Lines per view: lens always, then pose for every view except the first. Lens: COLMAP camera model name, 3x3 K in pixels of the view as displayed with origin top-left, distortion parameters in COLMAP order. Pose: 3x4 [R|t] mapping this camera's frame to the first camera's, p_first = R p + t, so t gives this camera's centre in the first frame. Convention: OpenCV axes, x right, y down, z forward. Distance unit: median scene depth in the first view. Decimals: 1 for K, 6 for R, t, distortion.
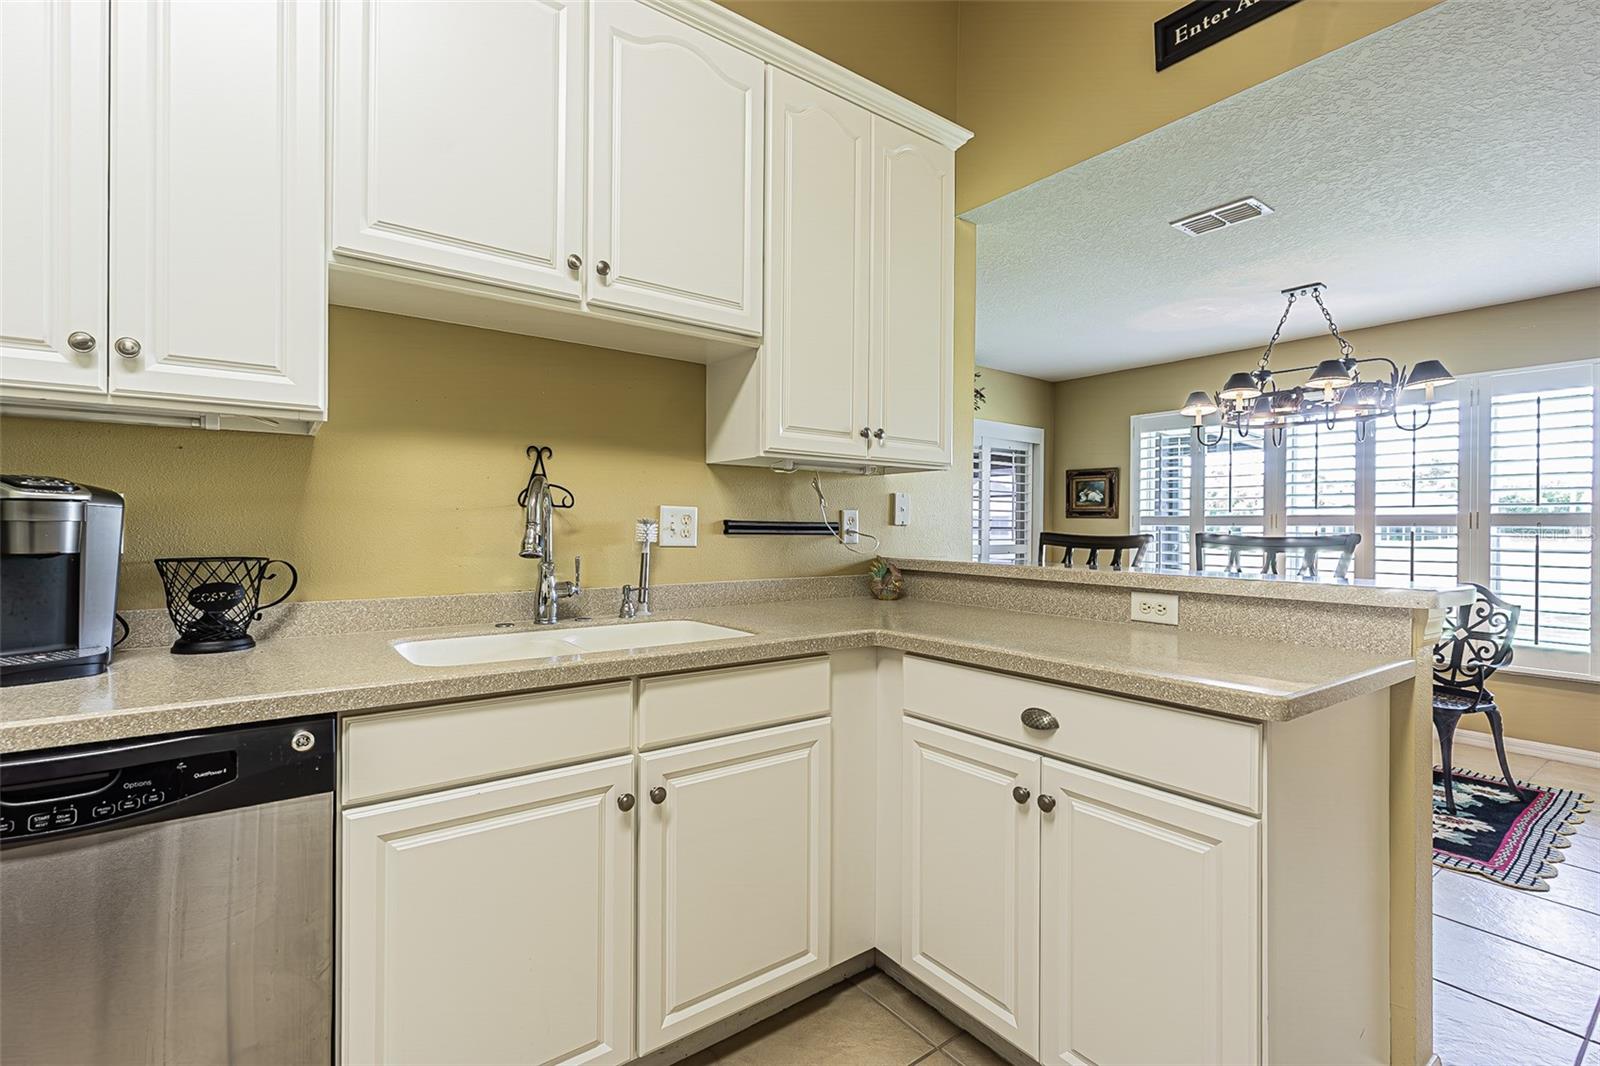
lens RADIAL K [[704.8, 0, 795.6], [0, 704.8, 529.9], [0, 0, 1]] dist [0.001456, 0.000577]
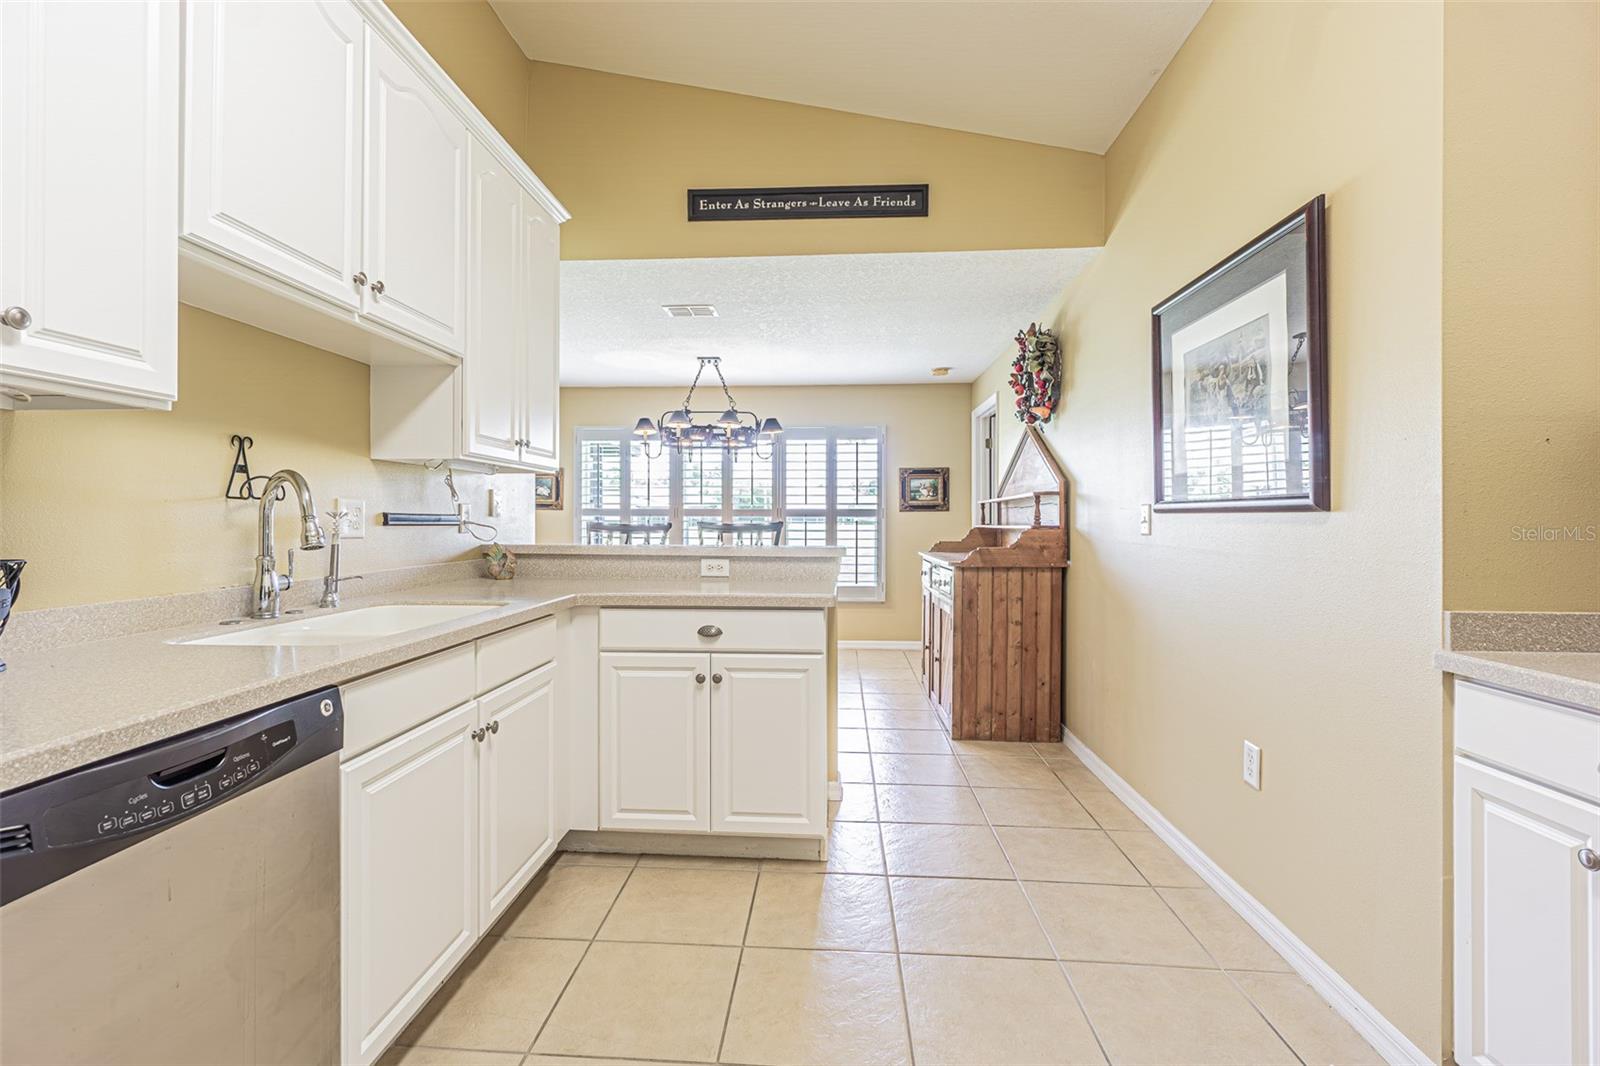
lens RADIAL K [[704.8, 0, 773.6], [0, 704.8, 521.8], [0, 0, 1]] dist [0.001456, 0.000577]
pose [[0.657944, -0.007269, 0.753032, -0.597850], [0.004609, 0.999974, 0.005625, -0.003837], [-0.753053, -0.000230, 0.657960, -0.170017]]
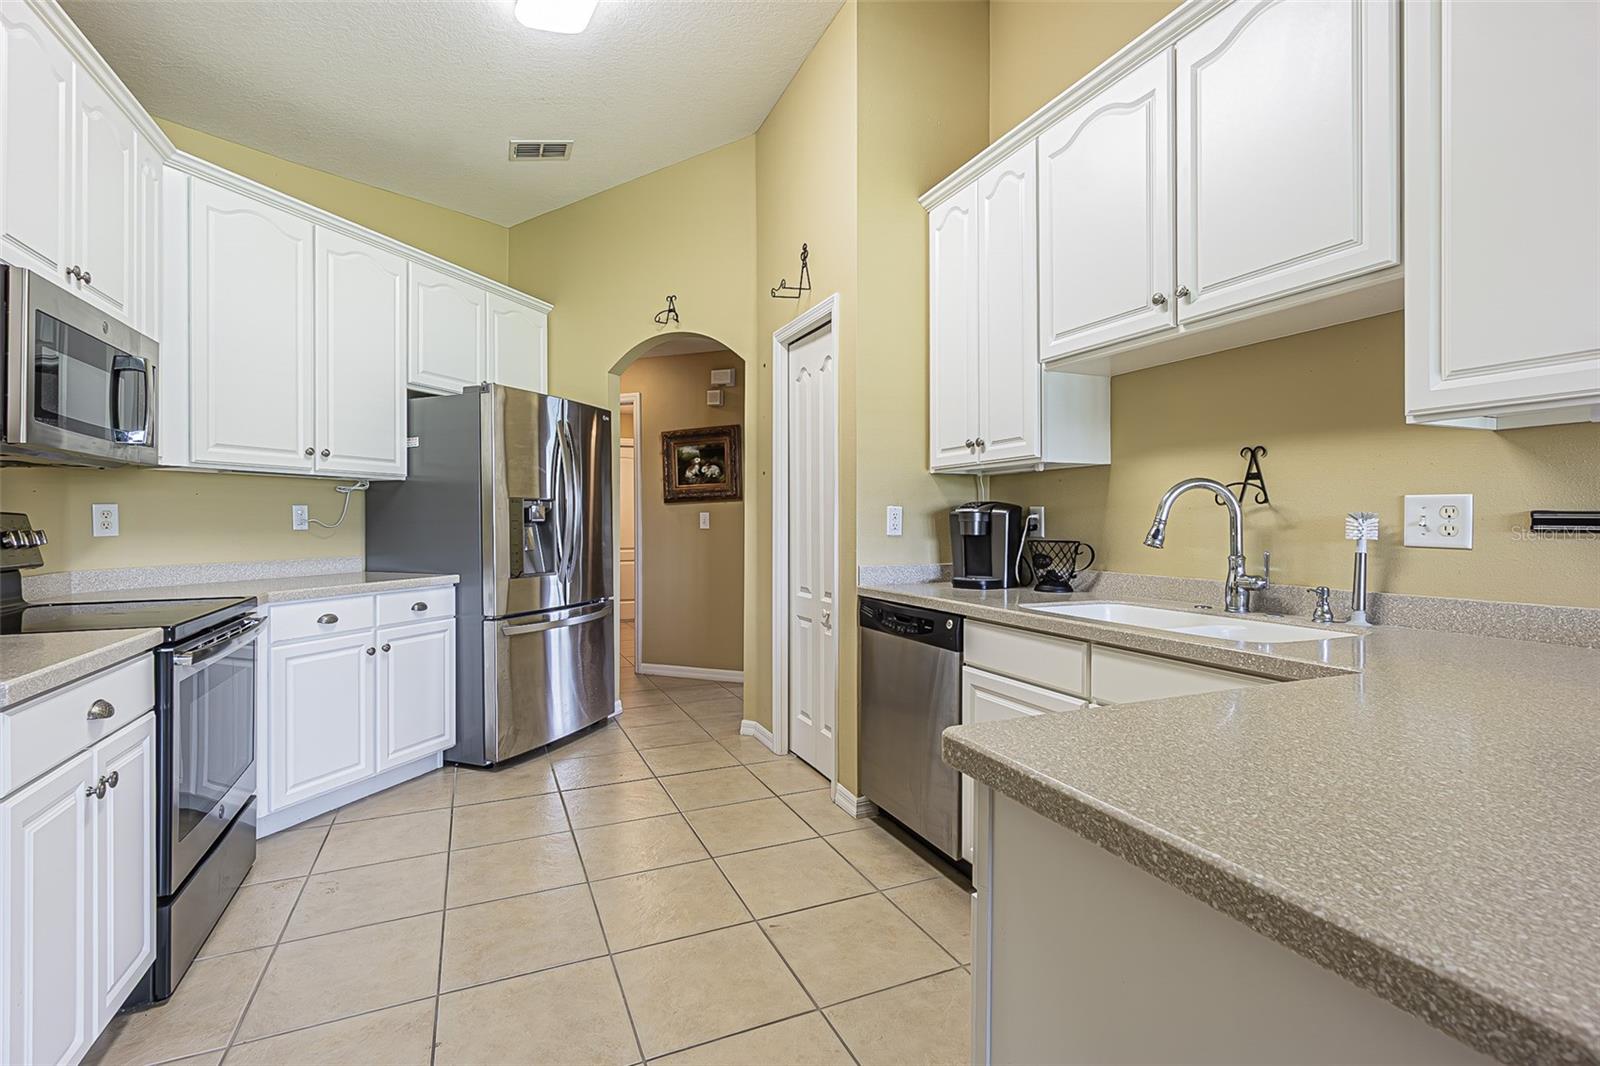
lens RADIAL K [[704.8, 0, 799.6], [0, 704.8, 527.7], [0, 0, 1]] dist [0.001456, 0.000577]
pose [[-0.196869, 0.002620, -0.980426, 0.795723], [-0.003184, 0.999989, 0.003311, 0.002221], [0.980425, 0.003774, -0.196858, 0.527999]]
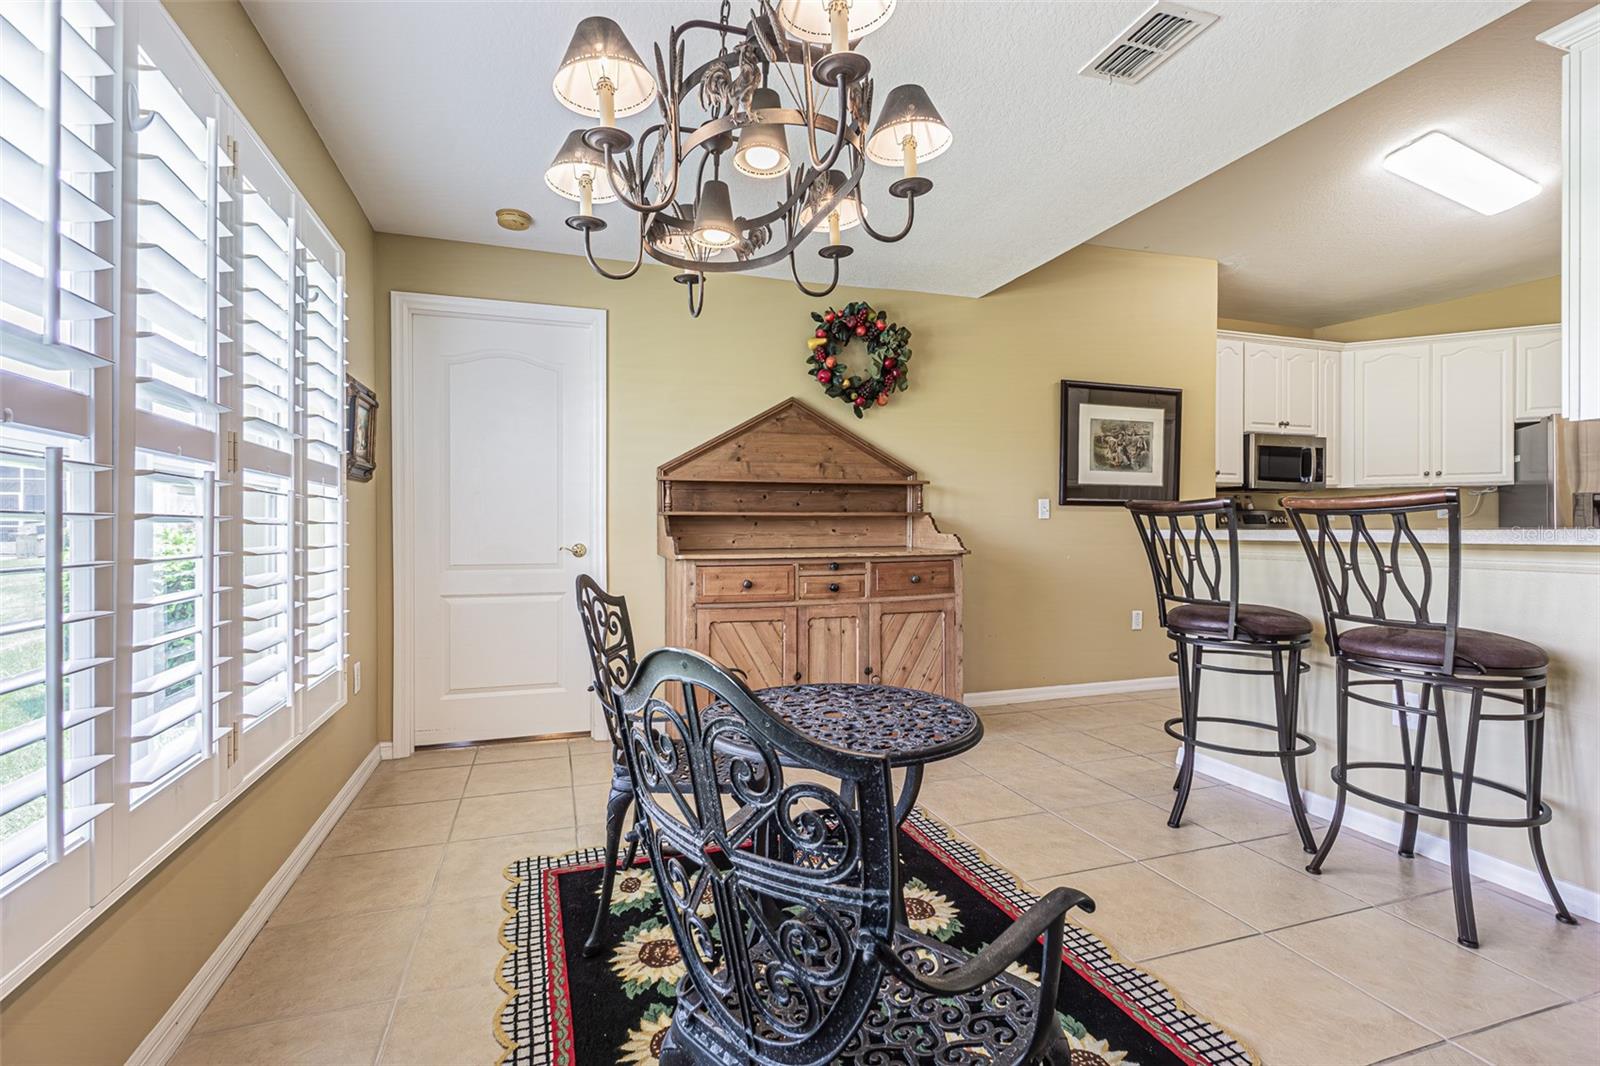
lens RADIAL K [[704.8, 0, 796.6], [0, 704.8, 525.7], [0, 0, 1]] dist [0.001456, 0.000577]
pose [[-0.956618, -0.006794, 0.291266, 1.037814], [-0.006169, 0.999976, 0.003065, 0.053167], [-0.291279, 0.001135, -0.956637, 2.551098]]
